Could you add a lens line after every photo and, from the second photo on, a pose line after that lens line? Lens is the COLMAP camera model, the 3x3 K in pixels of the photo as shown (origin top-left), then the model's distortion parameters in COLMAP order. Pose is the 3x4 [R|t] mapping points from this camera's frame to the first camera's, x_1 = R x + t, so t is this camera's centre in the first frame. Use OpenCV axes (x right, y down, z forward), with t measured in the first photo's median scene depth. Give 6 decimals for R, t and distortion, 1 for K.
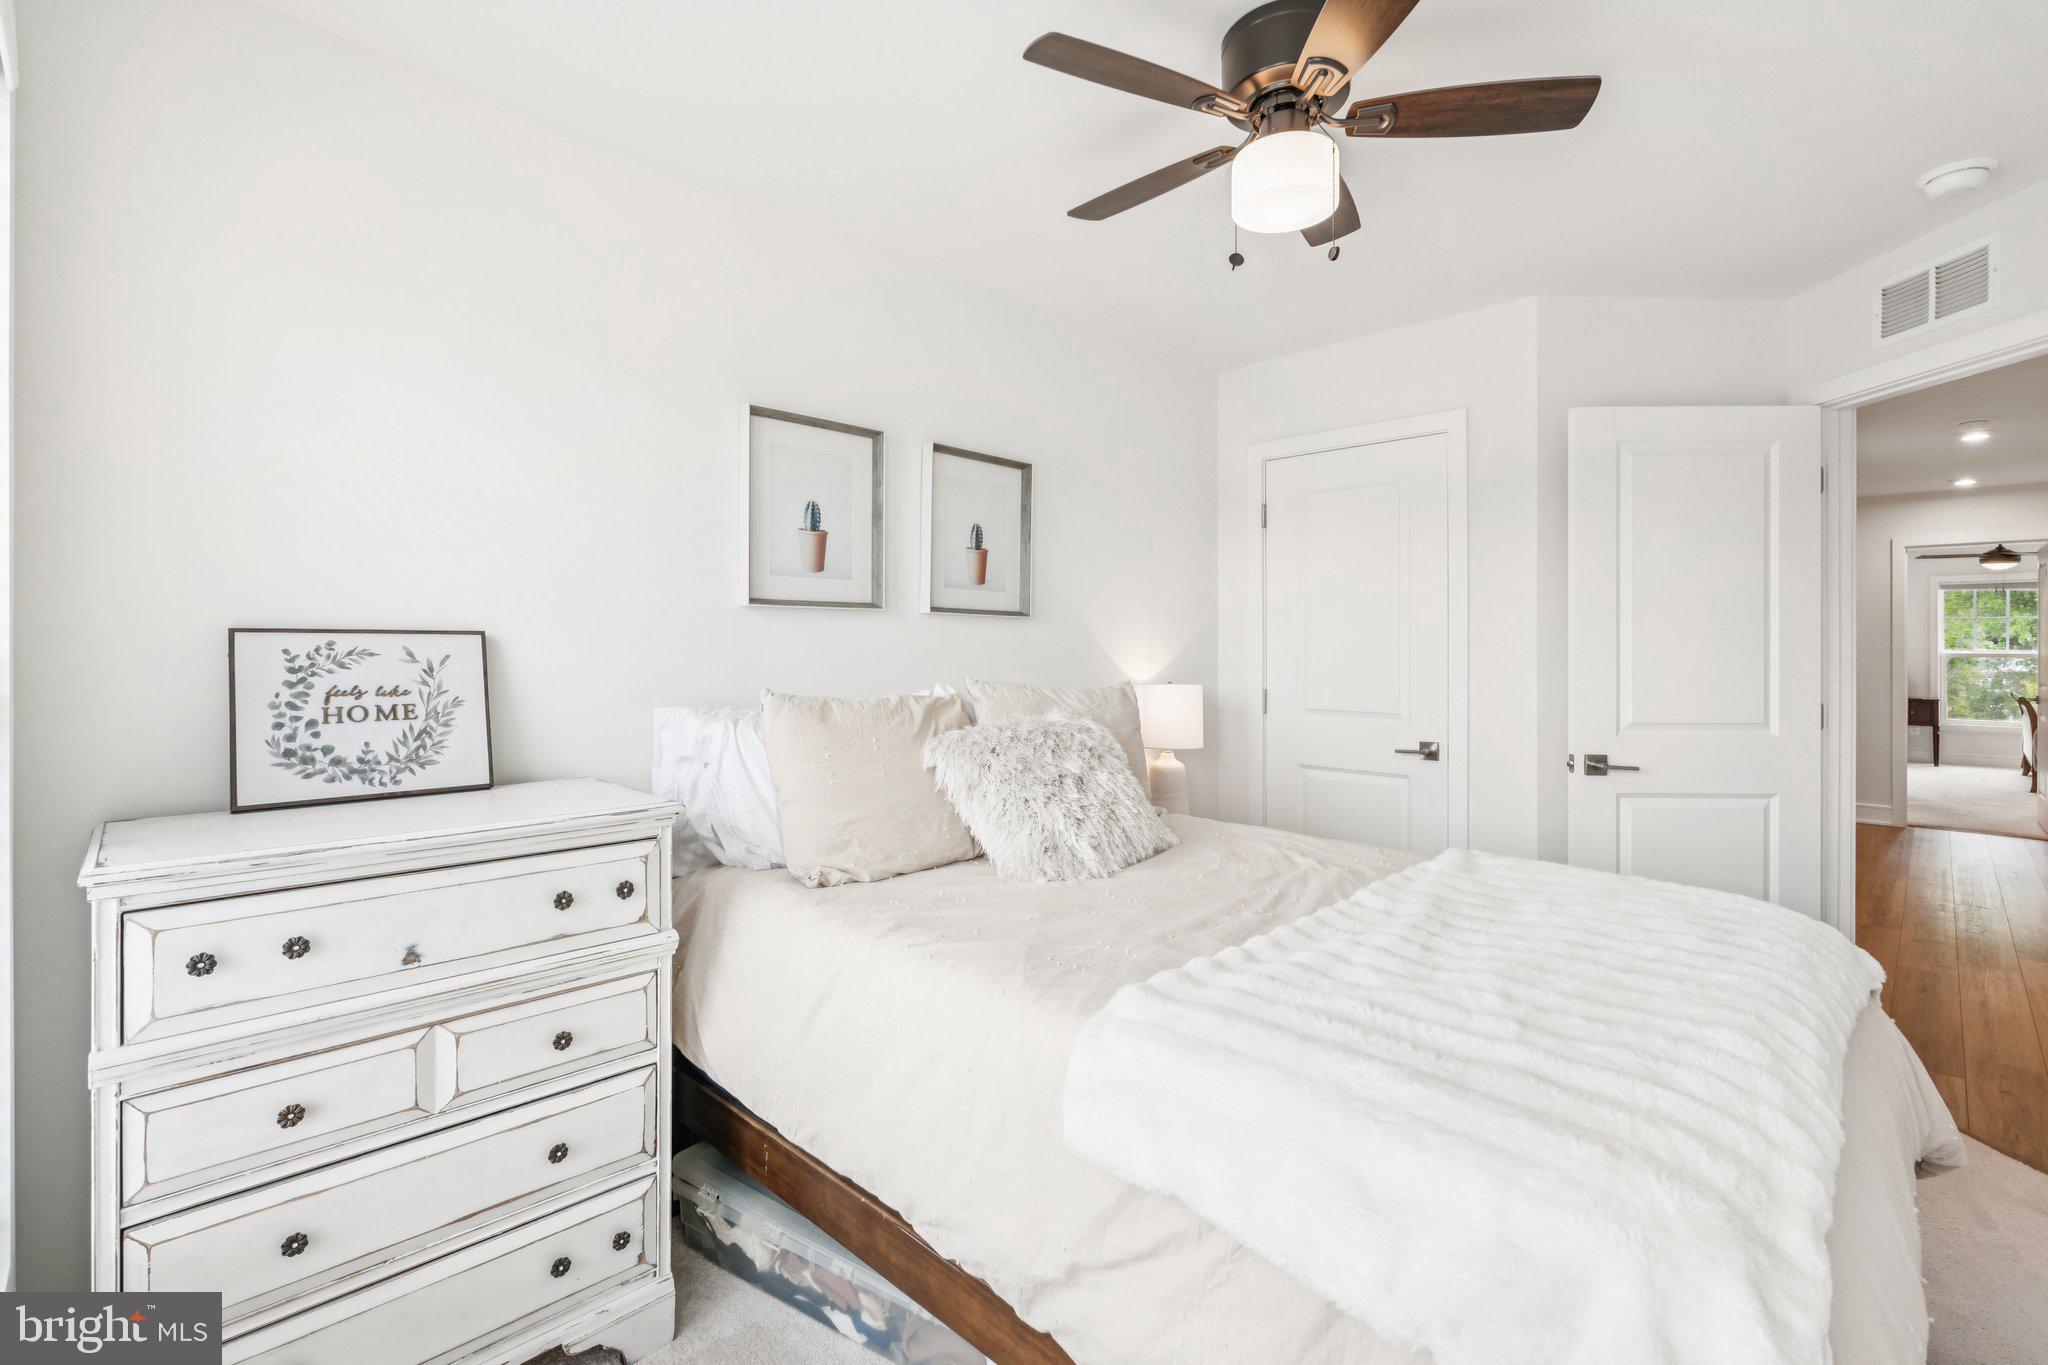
lens RADIAL K [[898.1, 0, 1041.2], [0, 898.1, 648.6], [0, 0, 1]] dist [-0.001982, -0.000080]
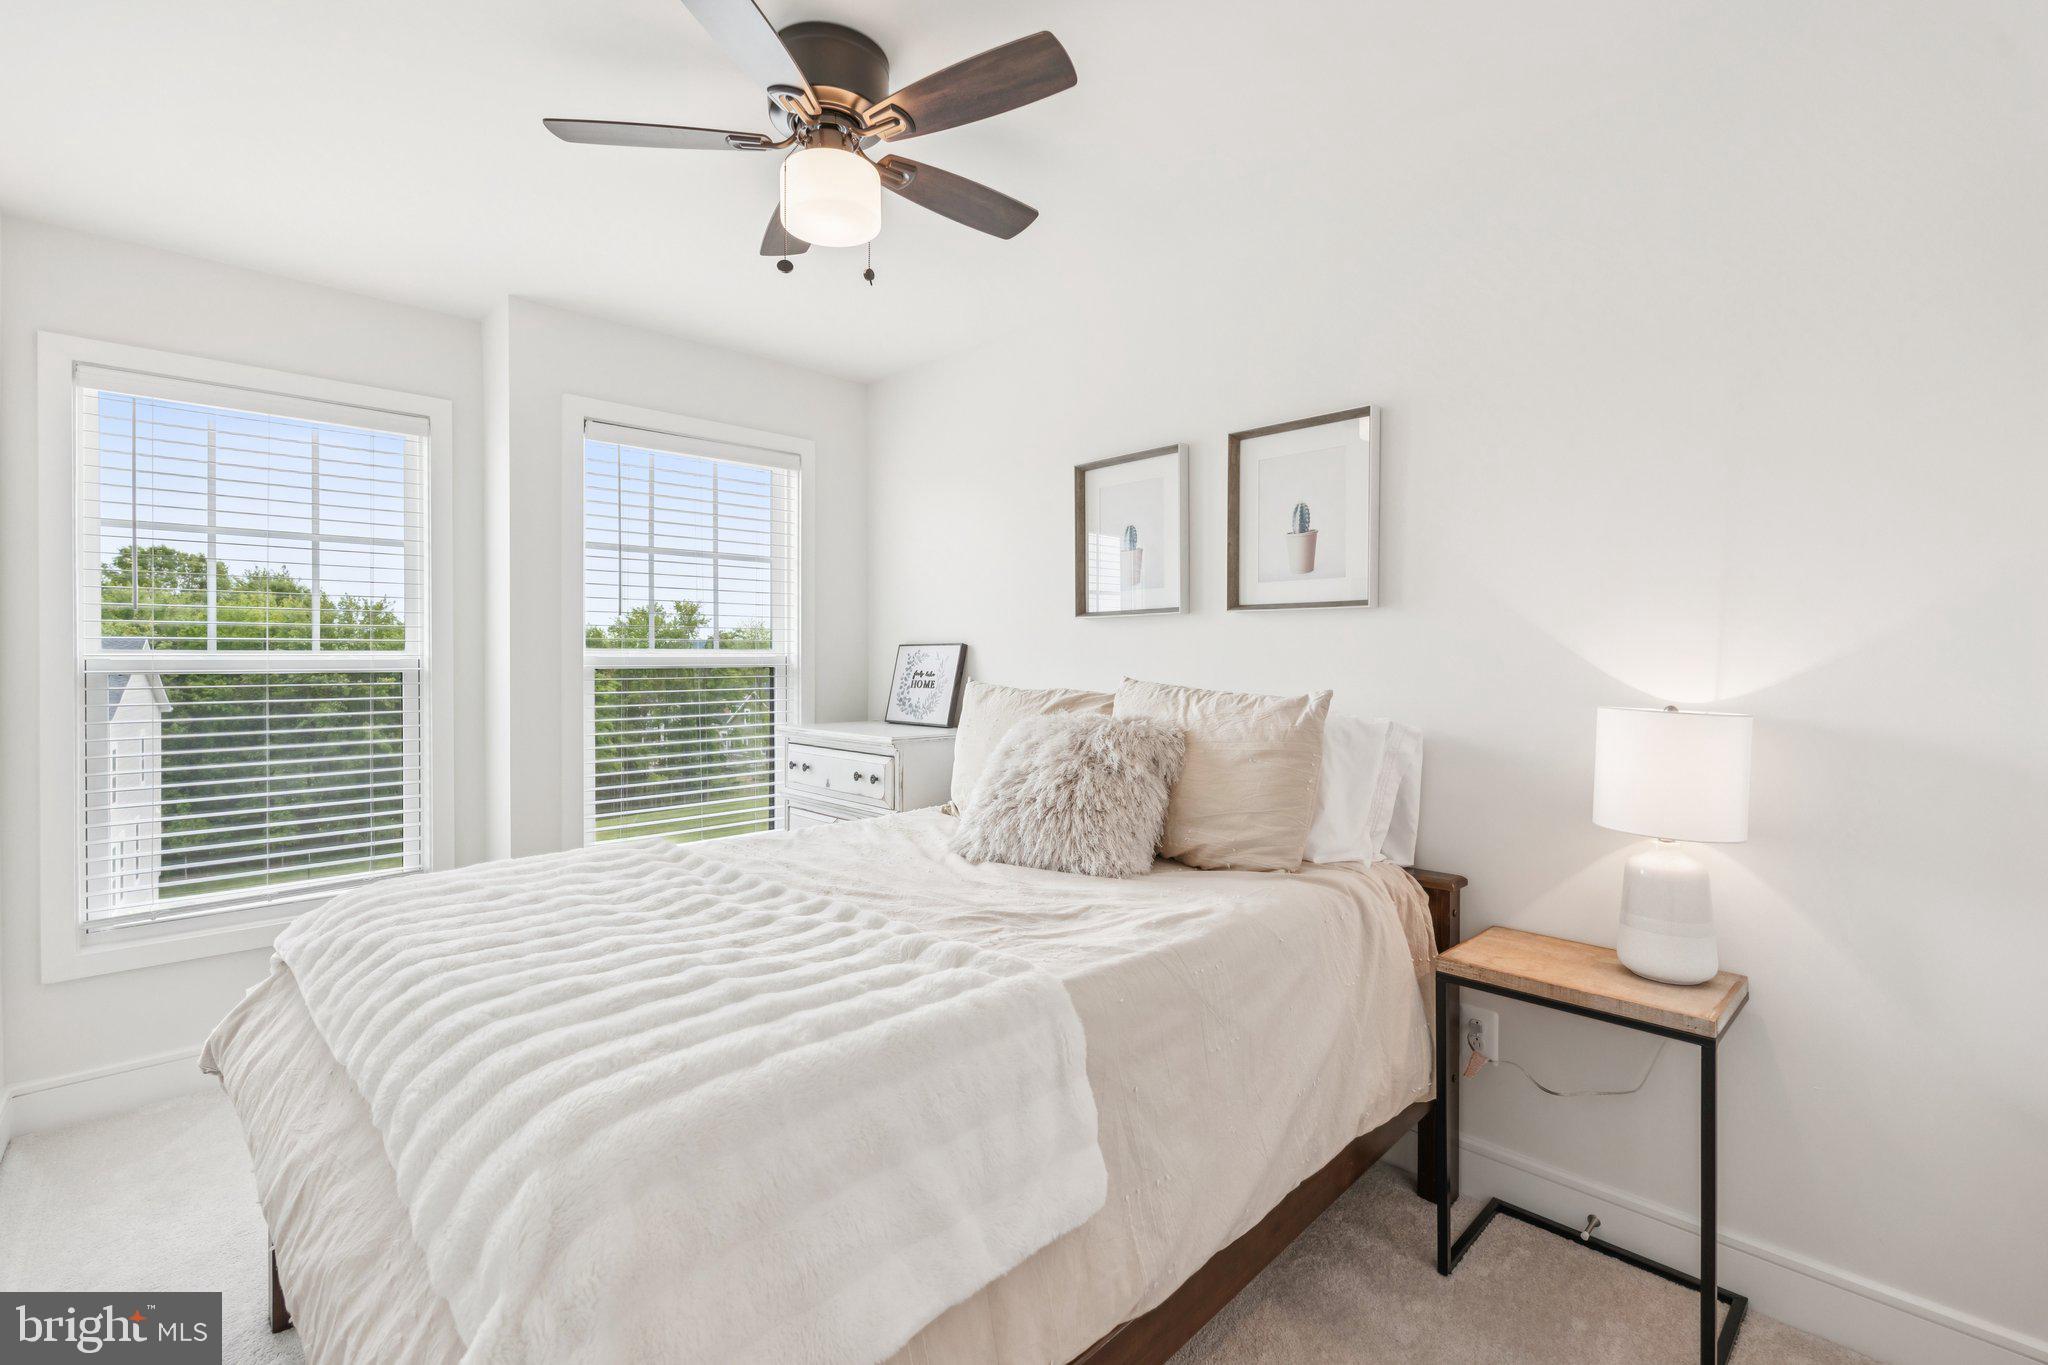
lens RADIAL K [[898.1, 0, 1025.0], [0, 898.1, 671.5], [0, 0, 1]] dist [-0.001982, -0.000080]
pose [[-0.009675, 0.010723, -0.999896, 0.882056], [0.002871, 0.999939, 0.010696, 0.013854], [0.999949, -0.002767, -0.009705, 0.829491]]
